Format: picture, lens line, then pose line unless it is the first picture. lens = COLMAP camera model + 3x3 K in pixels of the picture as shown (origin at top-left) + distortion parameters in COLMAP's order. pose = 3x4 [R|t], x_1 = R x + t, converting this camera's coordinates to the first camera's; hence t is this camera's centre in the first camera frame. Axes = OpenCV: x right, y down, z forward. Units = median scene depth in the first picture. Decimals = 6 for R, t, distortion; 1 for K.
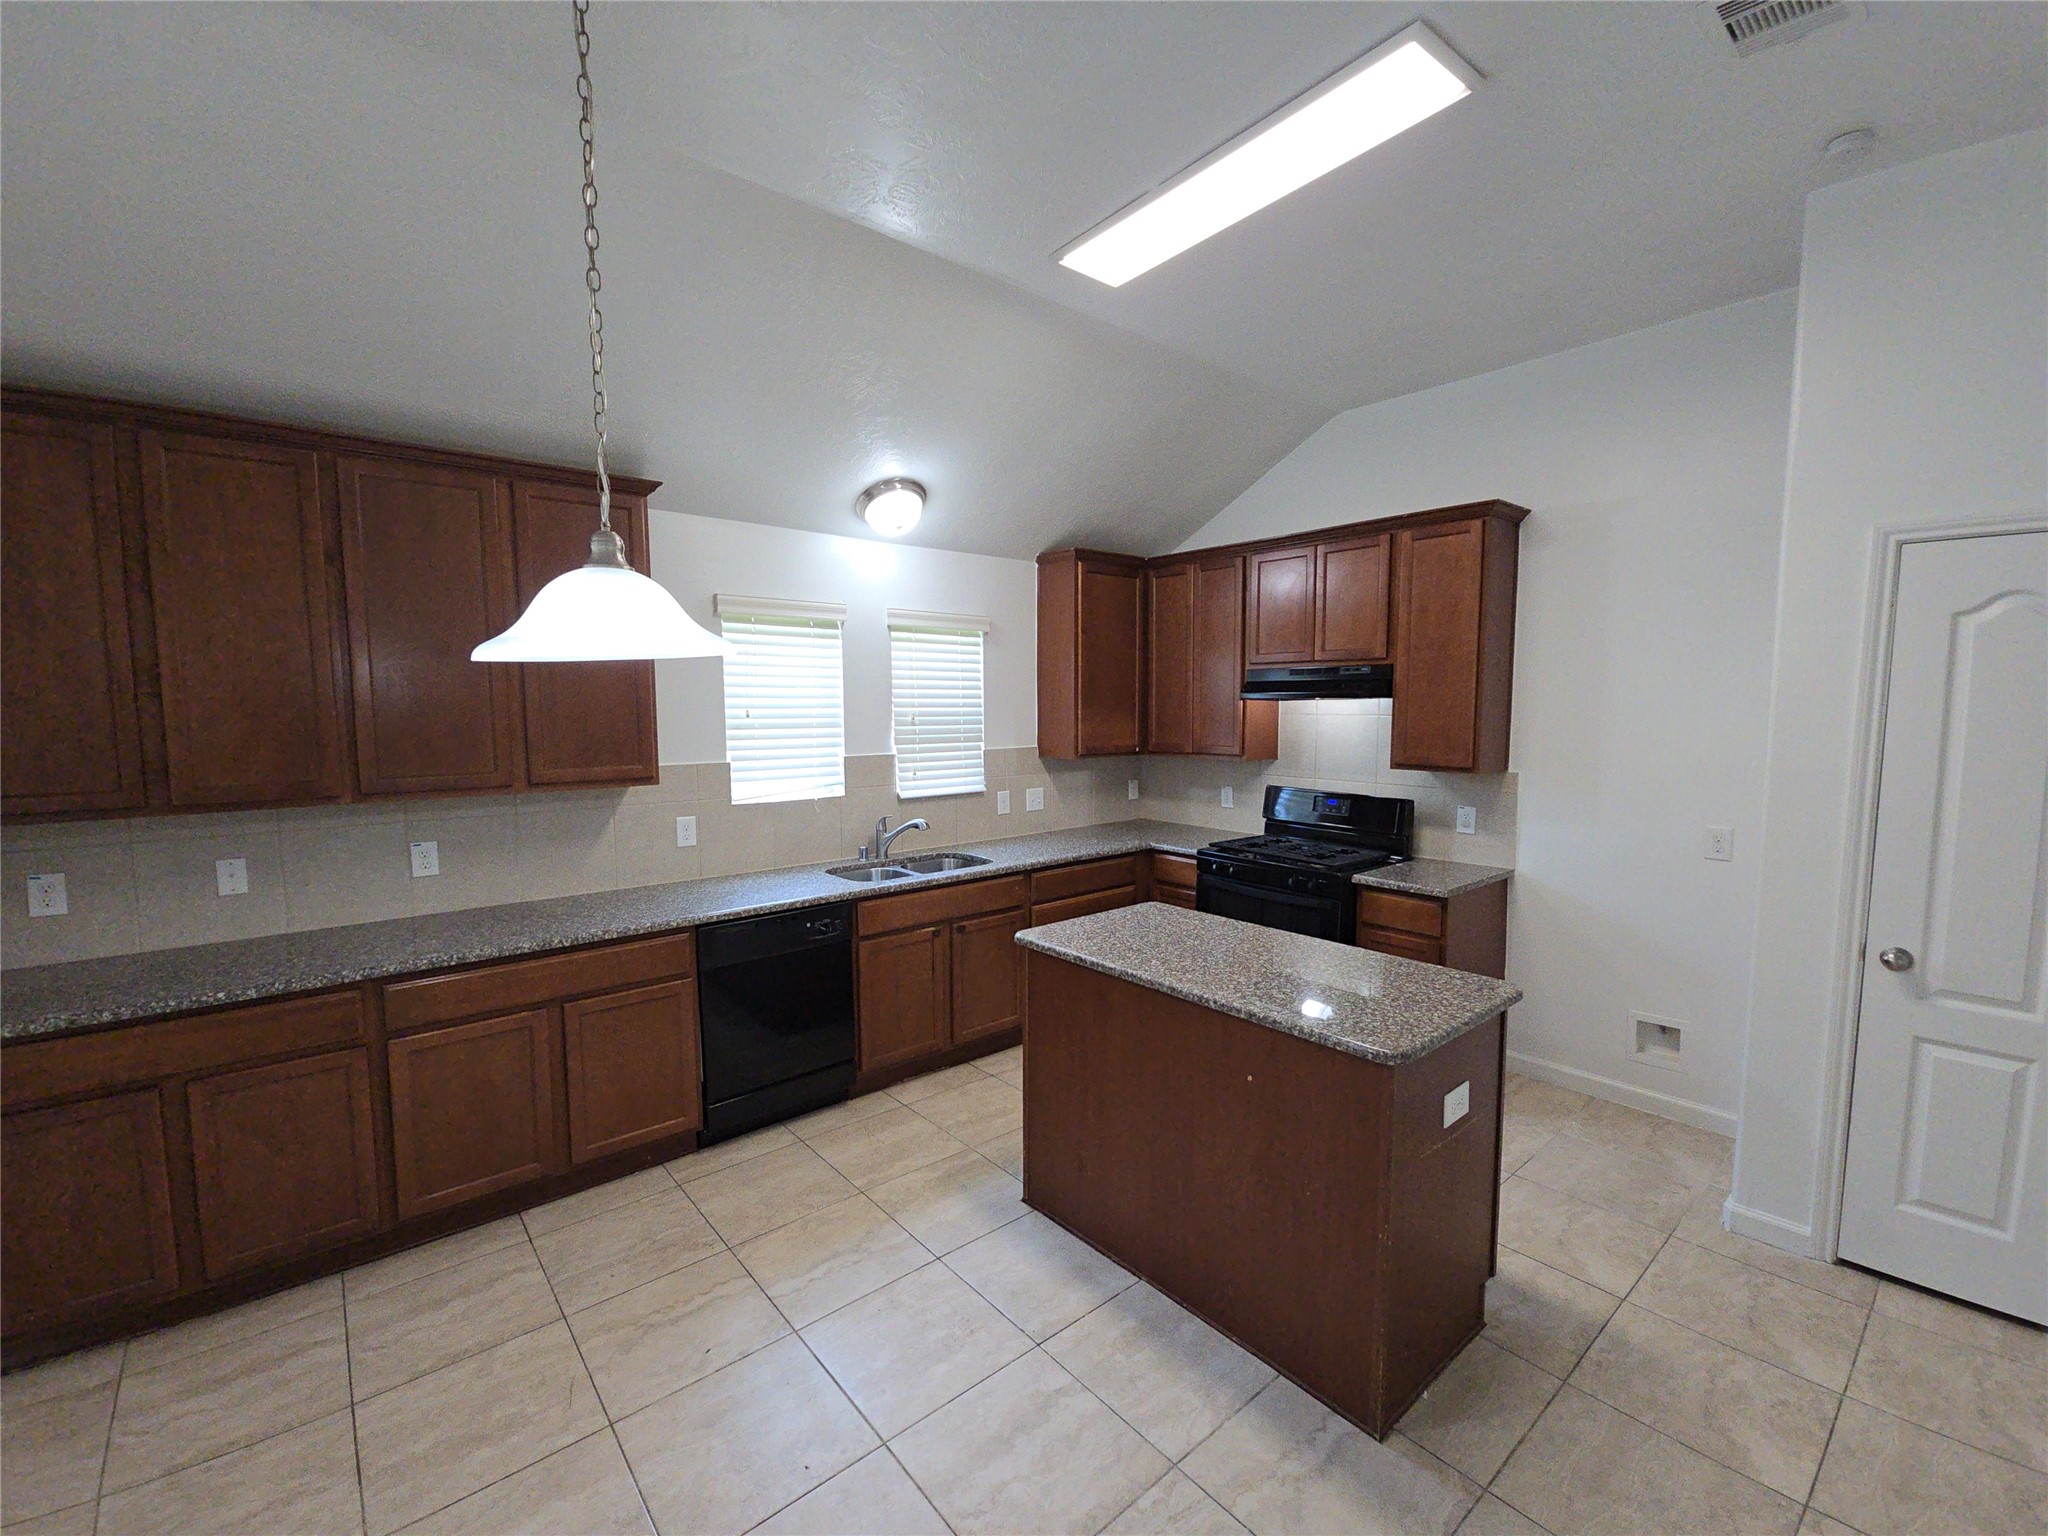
lens RADIAL K [[865.0, 0, 1020.8], [0, 865.0, 778.8], [0, 0, 1]] dist [-0.003471, -0.000545]
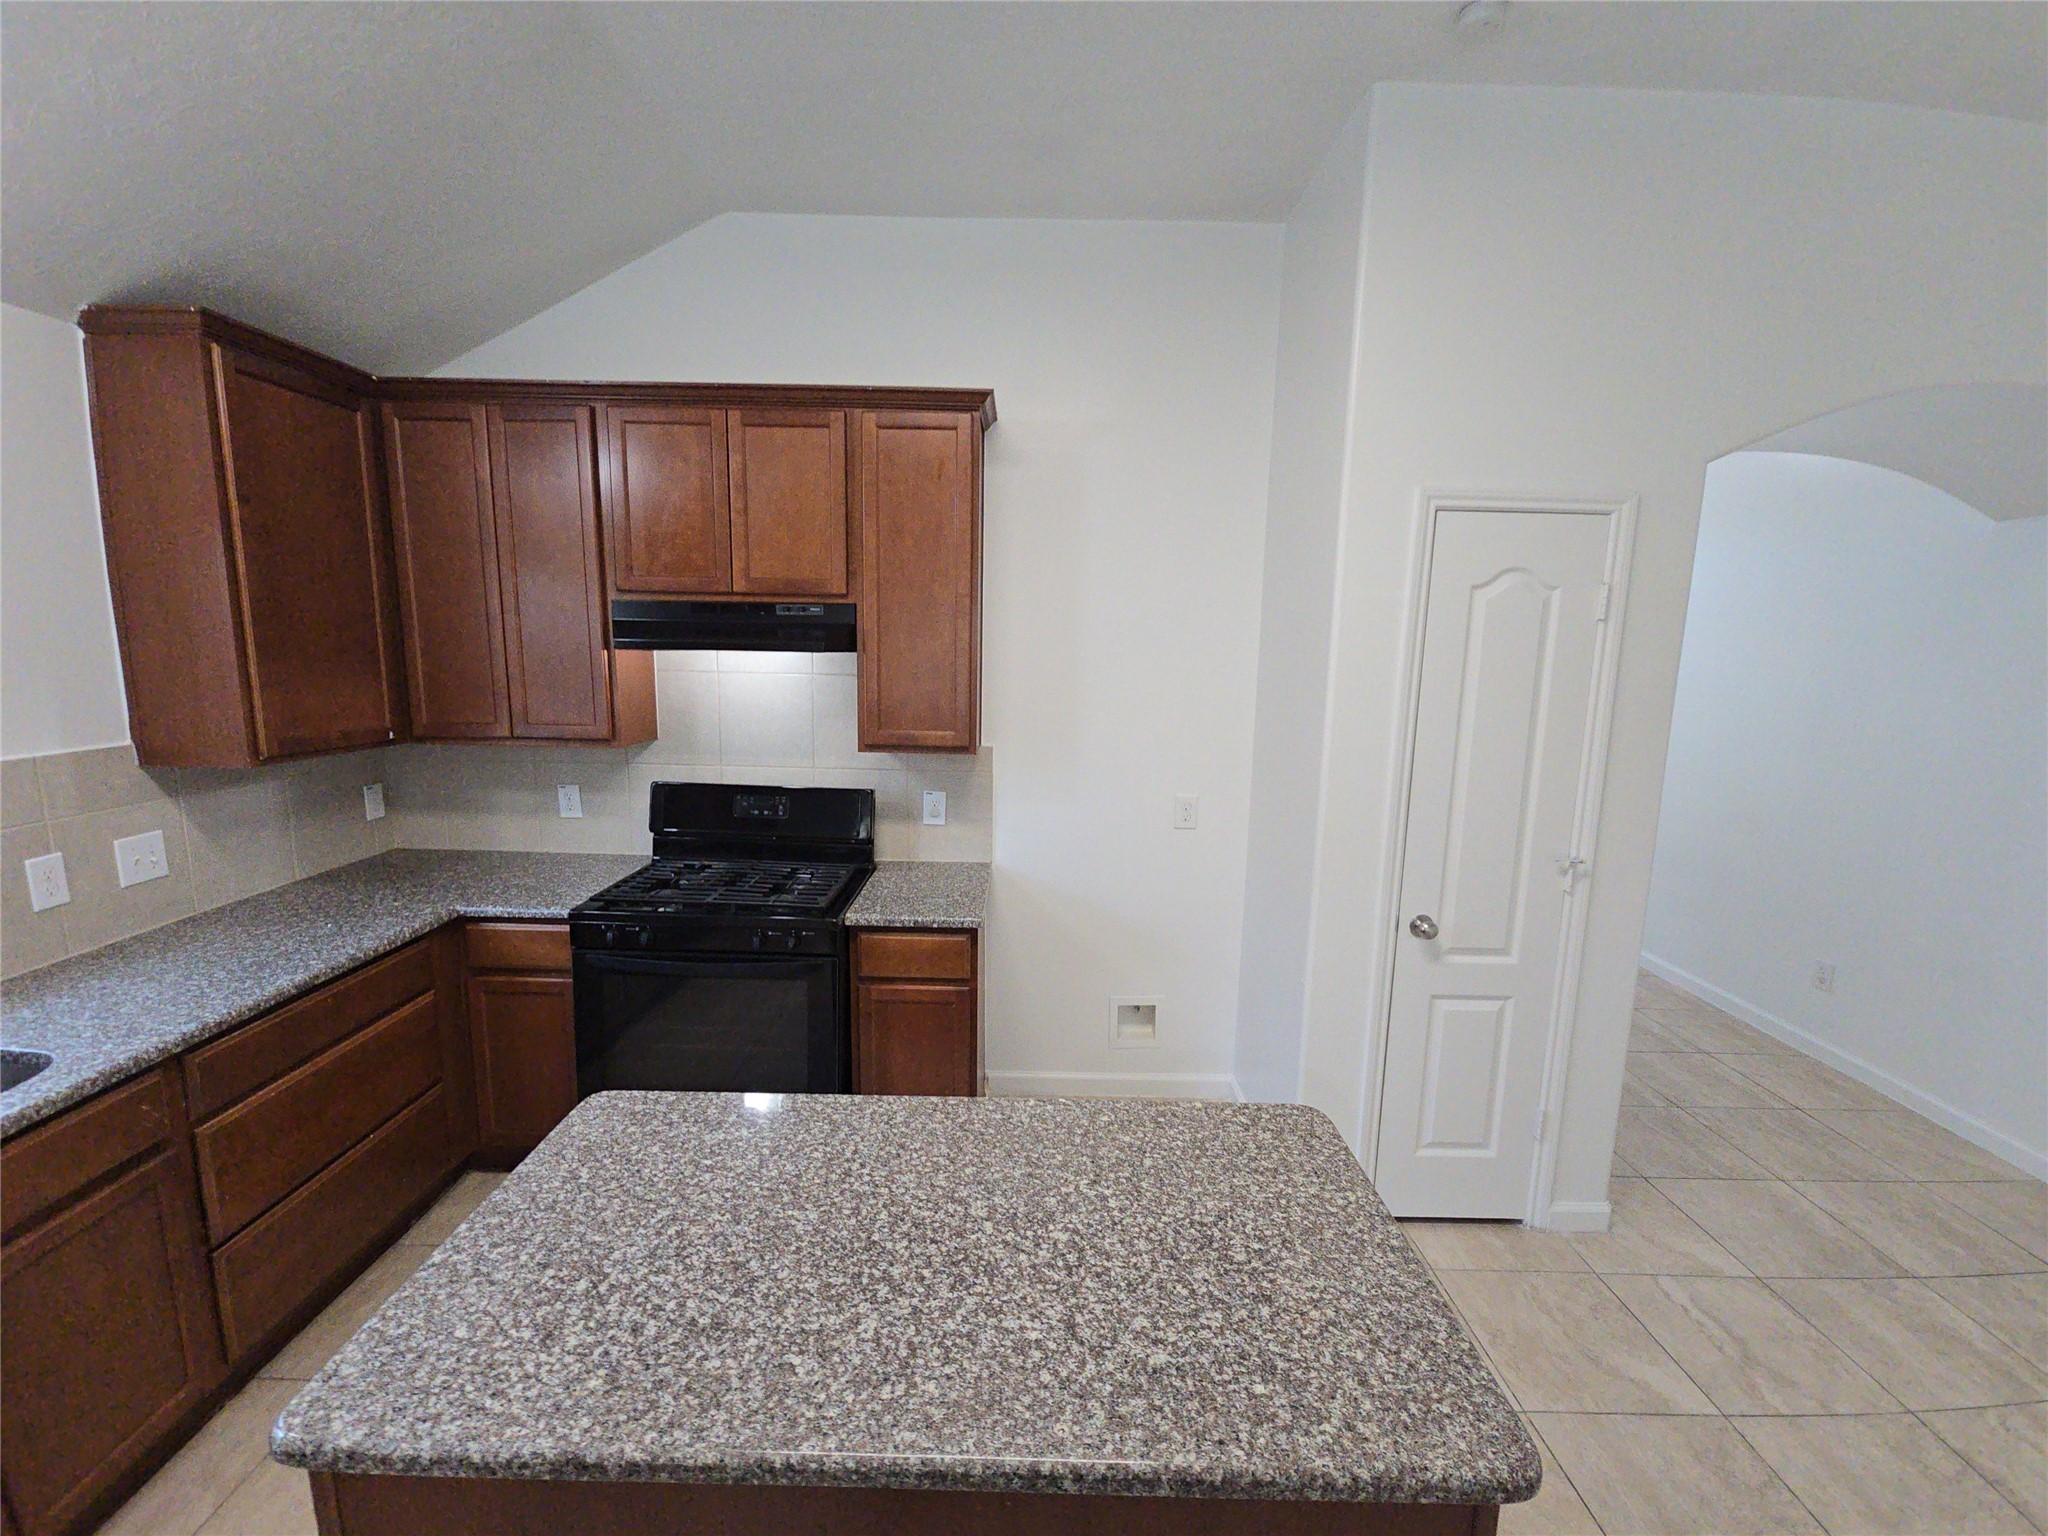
lens RADIAL K [[865.0, 0, 1020.8], [0, 865.0, 778.8], [0, 0, 1]] dist [-0.003471, -0.000545]
pose [[0.646633, -0.102259, 0.755916, -0.028527], [0.045544, 0.994381, 0.095559, -0.049208], [-0.761441, -0.027364, 0.647657, 0.411673]]
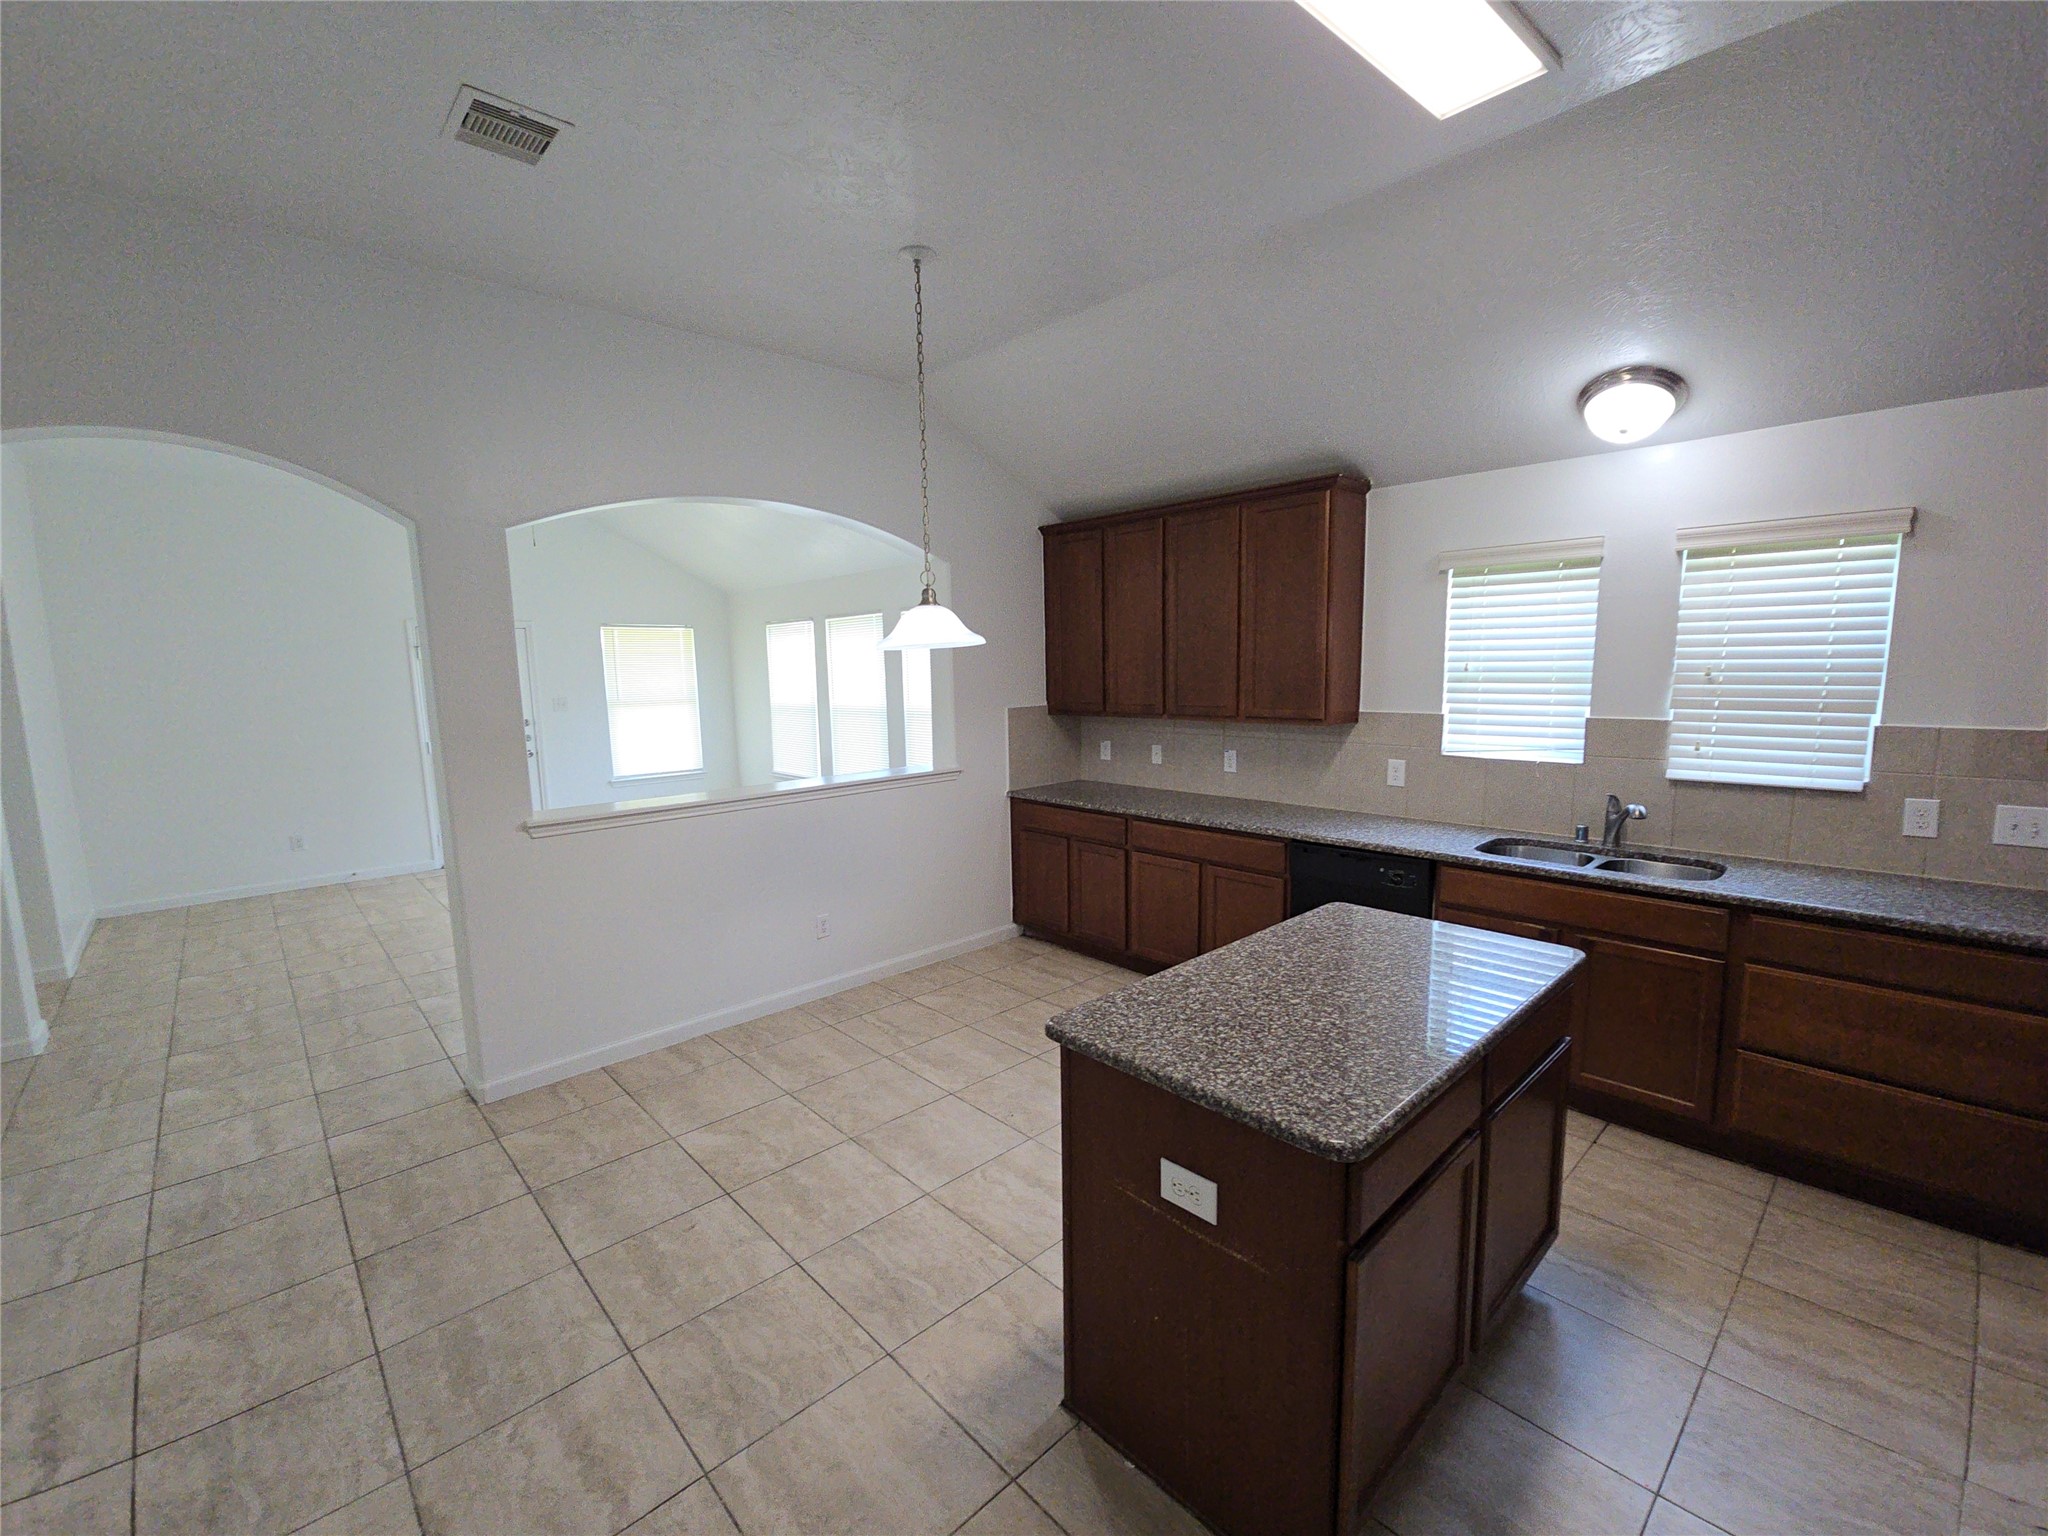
lens RADIAL K [[865.0, 0, 1020.8], [0, 865.0, 778.8], [0, 0, 1]] dist [-0.003471, -0.000545]
pose [[0.050968, 0.136600, -0.989314, 0.620737], [-0.067221, 0.988824, 0.133070, -0.042409], [0.996435, 0.059721, 0.059581, 0.399657]]
